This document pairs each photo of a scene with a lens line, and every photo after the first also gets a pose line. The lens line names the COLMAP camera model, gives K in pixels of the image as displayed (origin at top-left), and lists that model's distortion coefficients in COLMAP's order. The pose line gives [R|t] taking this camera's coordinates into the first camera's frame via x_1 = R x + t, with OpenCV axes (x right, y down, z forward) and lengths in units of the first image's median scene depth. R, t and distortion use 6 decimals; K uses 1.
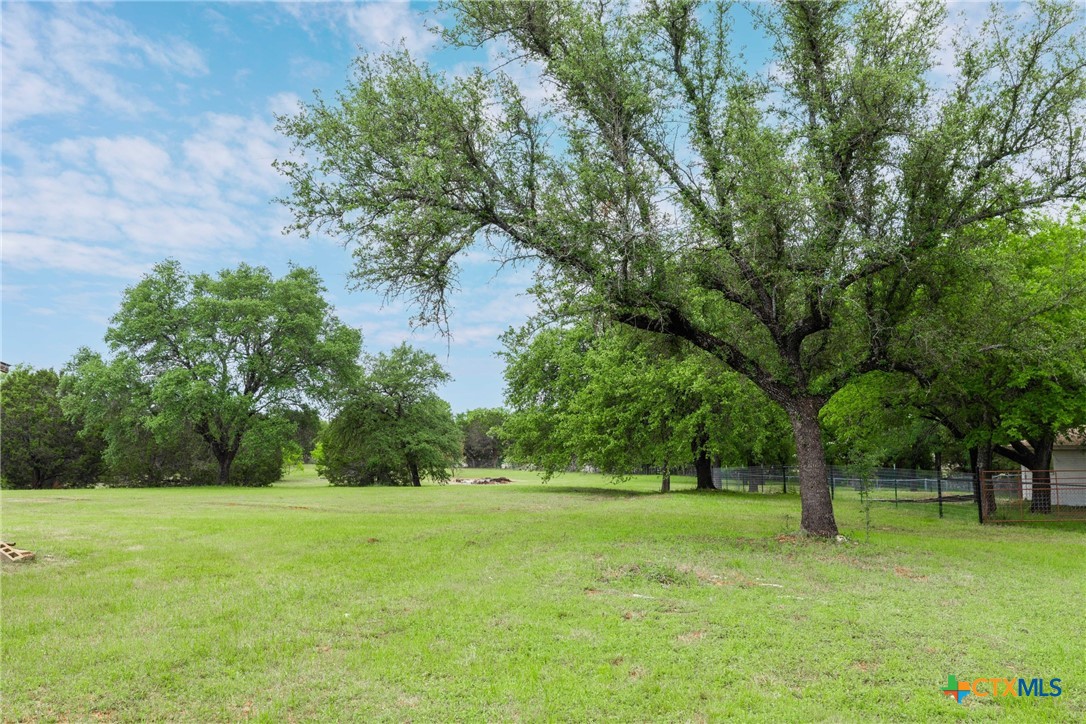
lens RADIAL K [[991.5, 0, 544.7], [0, 991.5, 355.3], [0, 0, 1]] dist [-0.043631, 0.000000]
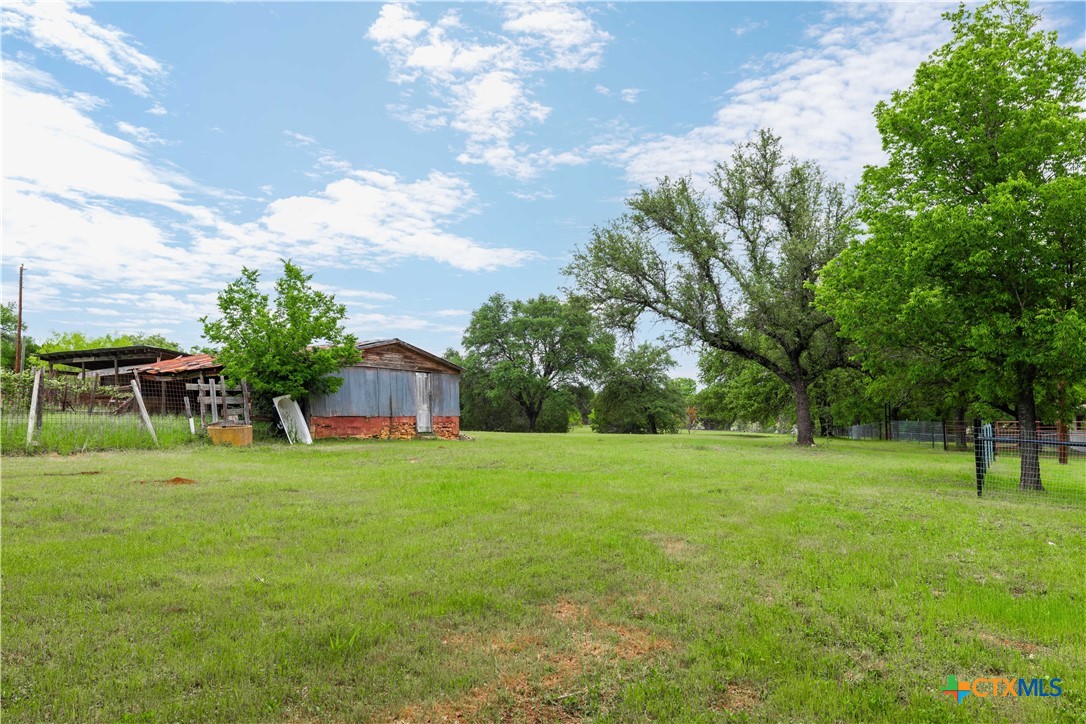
lens RADIAL K [[803.5, 0, 542.6], [0, 803.5, 359.6], [0, 0, 1]] dist [-0.007267, -0.002039]
pose [[0.957691, -0.007442, -0.287701, 0.066795], [0.013769, 0.999706, 0.019974, -0.012942], [0.287468, -0.023090, 0.957512, -0.240155]]
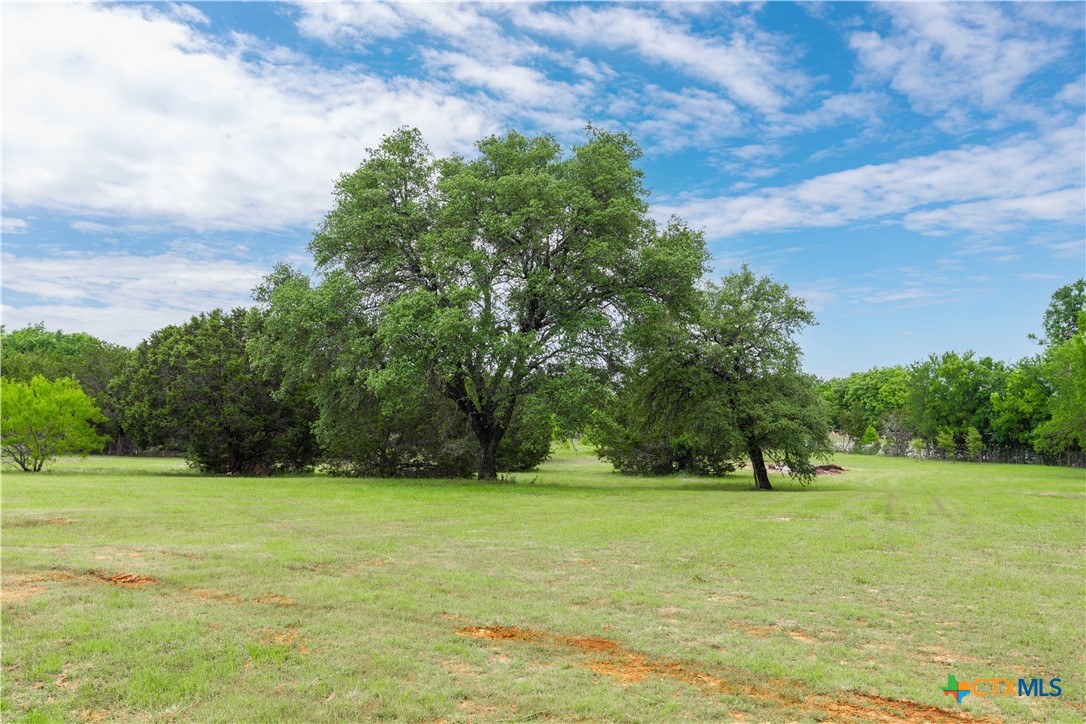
lens RADIAL K [[991.5, 0, 540.6], [0, 991.5, 365.9], [0, 0, 1]] dist [-0.043631, 0.000000]
pose [[0.971973, 0.006857, -0.234993, -0.138549], [0.002234, 0.999260, 0.038399, 0.032674], [0.235082, -0.037848, 0.971238, 0.377743]]
